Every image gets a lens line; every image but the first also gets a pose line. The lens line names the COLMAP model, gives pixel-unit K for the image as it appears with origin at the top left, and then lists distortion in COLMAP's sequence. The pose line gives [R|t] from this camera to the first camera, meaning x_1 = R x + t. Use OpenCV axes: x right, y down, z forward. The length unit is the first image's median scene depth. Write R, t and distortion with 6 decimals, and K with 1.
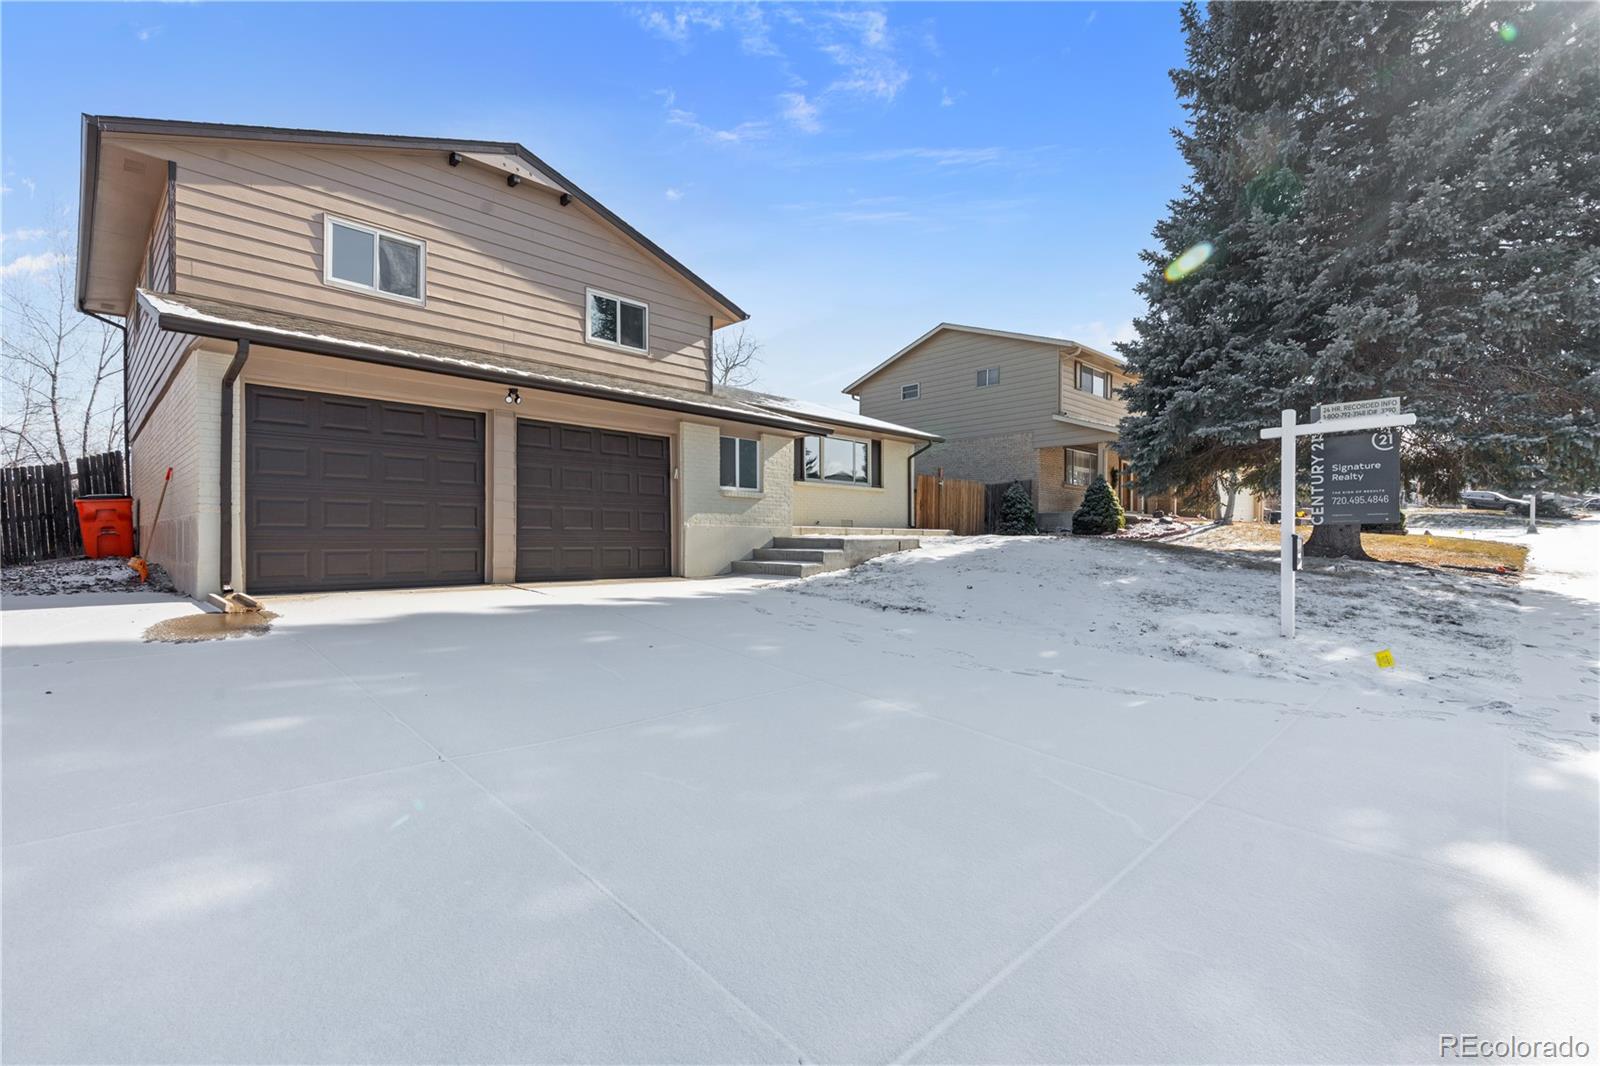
lens RADIAL K [[723.8, 0, 796.1], [0, 723.8, 542.2], [0, 0, 1]] dist [0.000671, 0.000200]
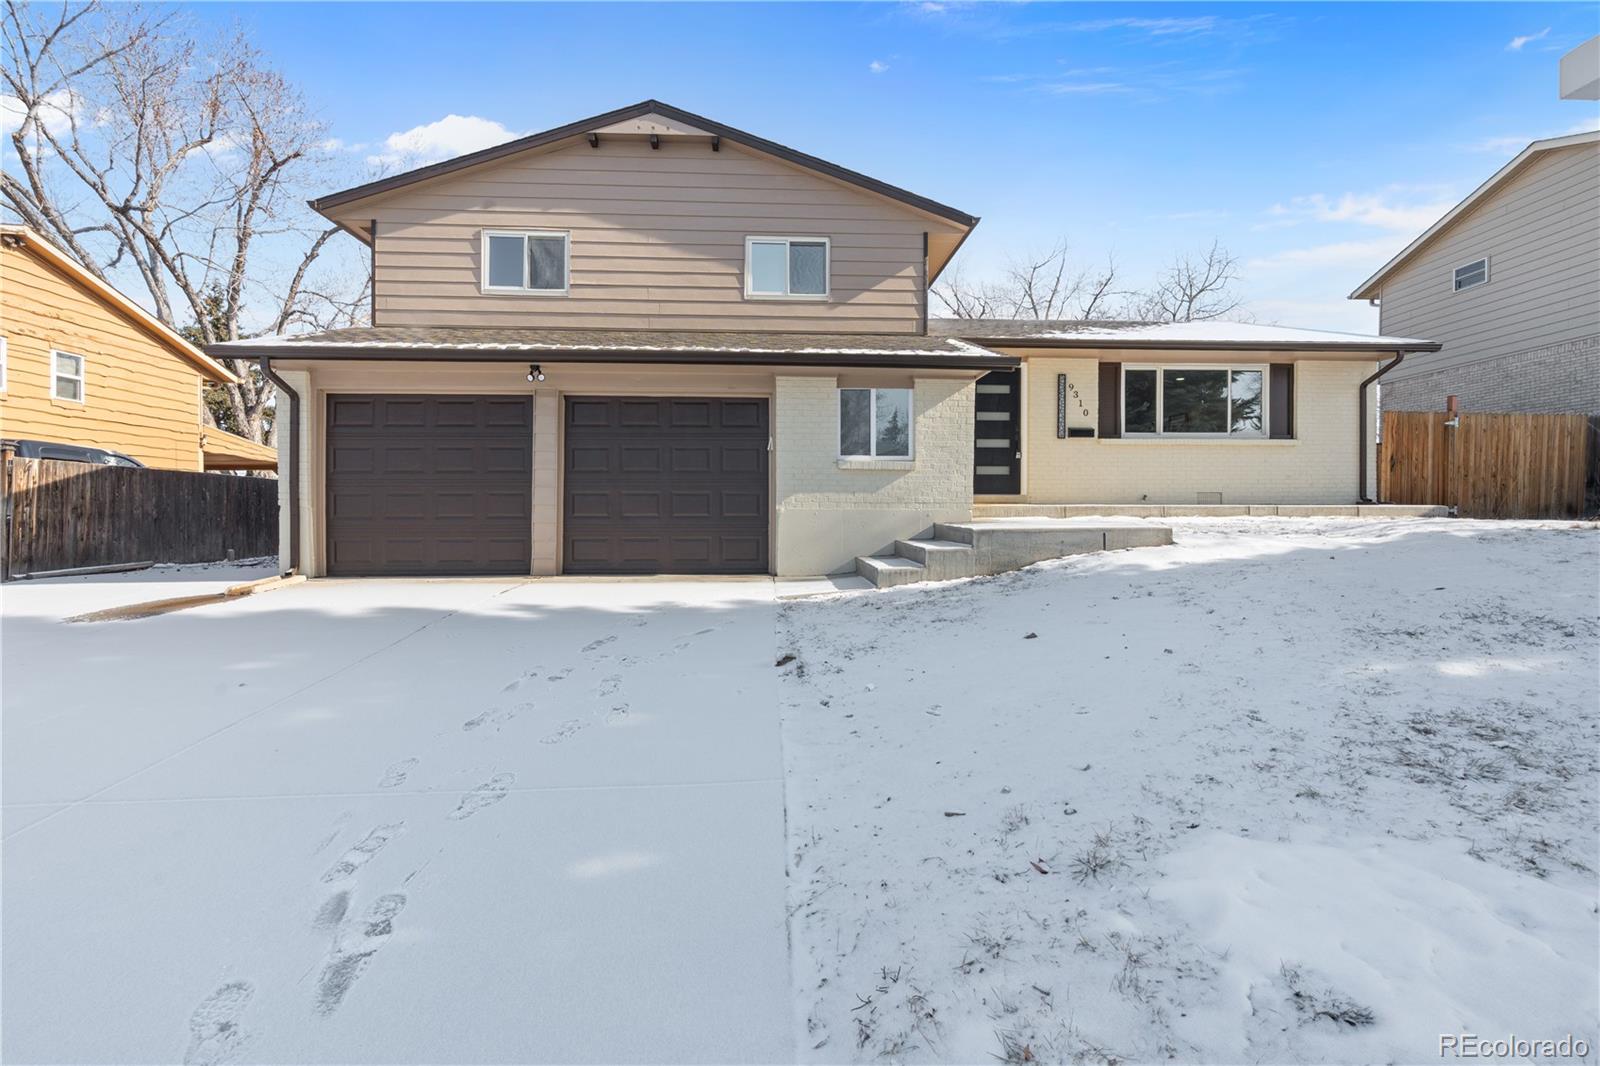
lens RADIAL K [[723.2, 0, 804.2], [0, 723.2, 519.9], [0, 0, 1]] dist [-0.002737, 0.000742]
pose [[0.740603, 0.004526, -0.671928, 0.381691], [0.000868, 0.999970, 0.007692, -0.017412], [0.671943, -0.006280, 0.740577, 0.434078]]
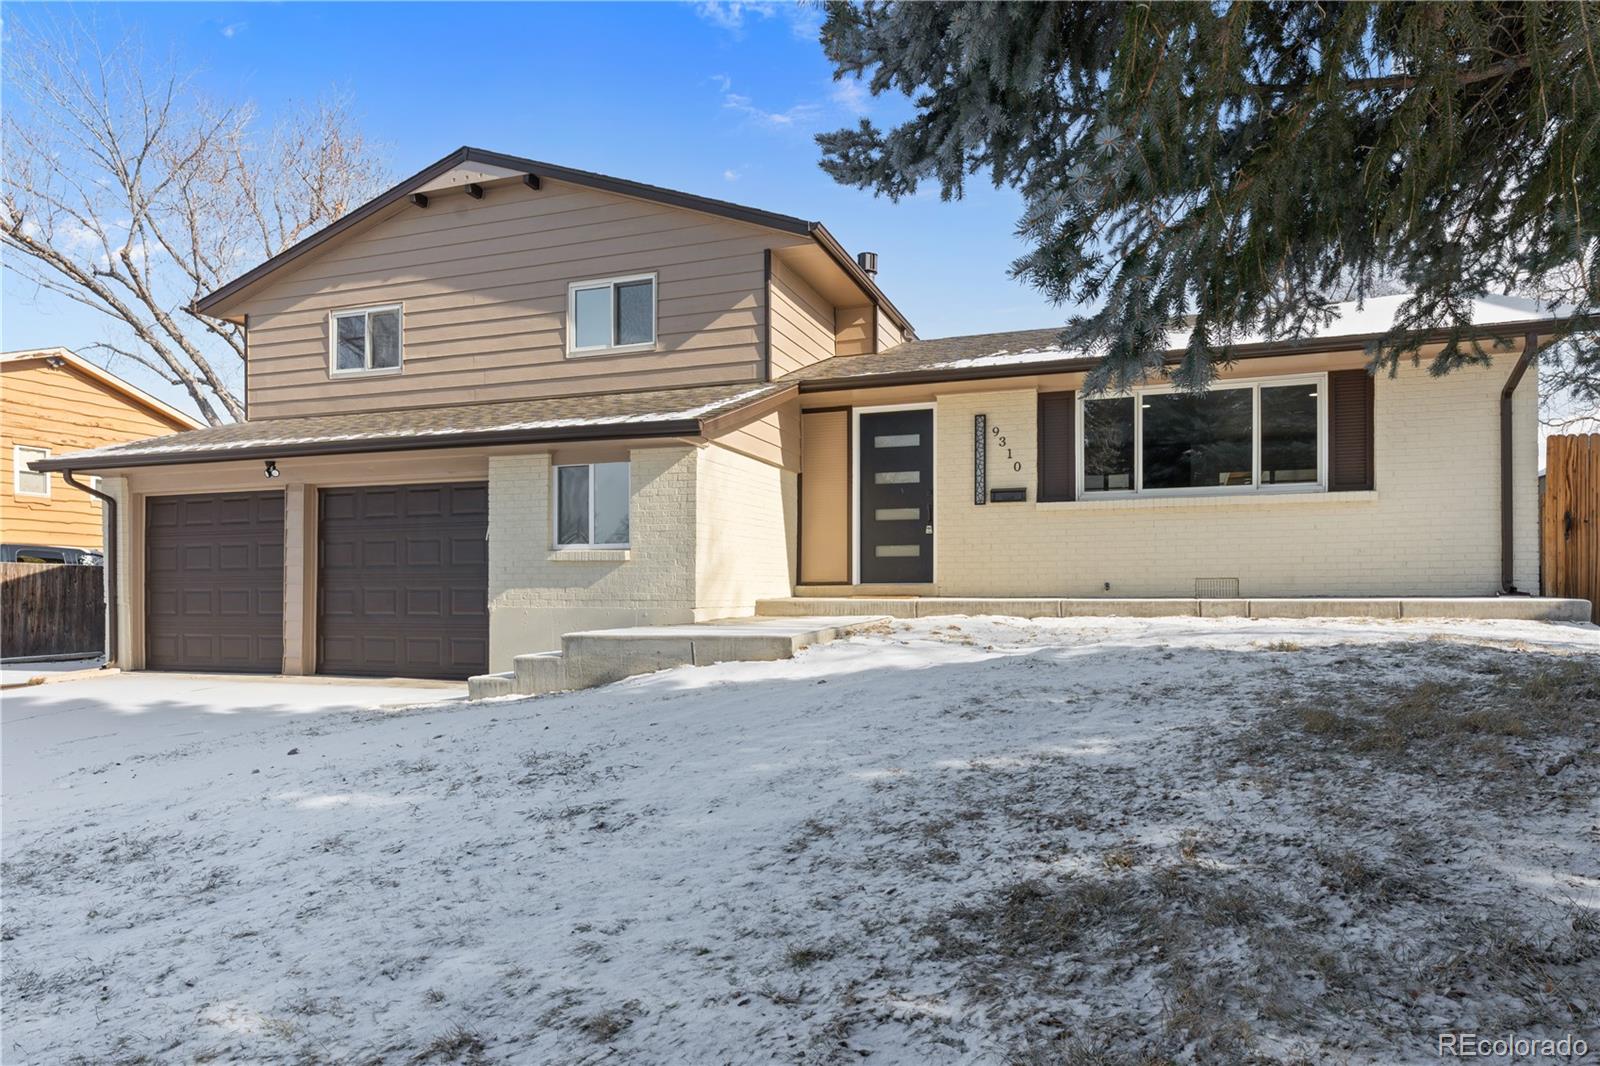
lens RADIAL K [[1007.1, 0, 798.1], [0, 1007.1, 600.1], [0, 0, 1]] dist [0.005852, -0.000854]
pose [[0.417474, 0.002745, -0.908685, 0.818072], [0.002669, 0.999987, 0.004247, -0.032934], [0.908685, -0.004198, 0.417461, 0.849255]]
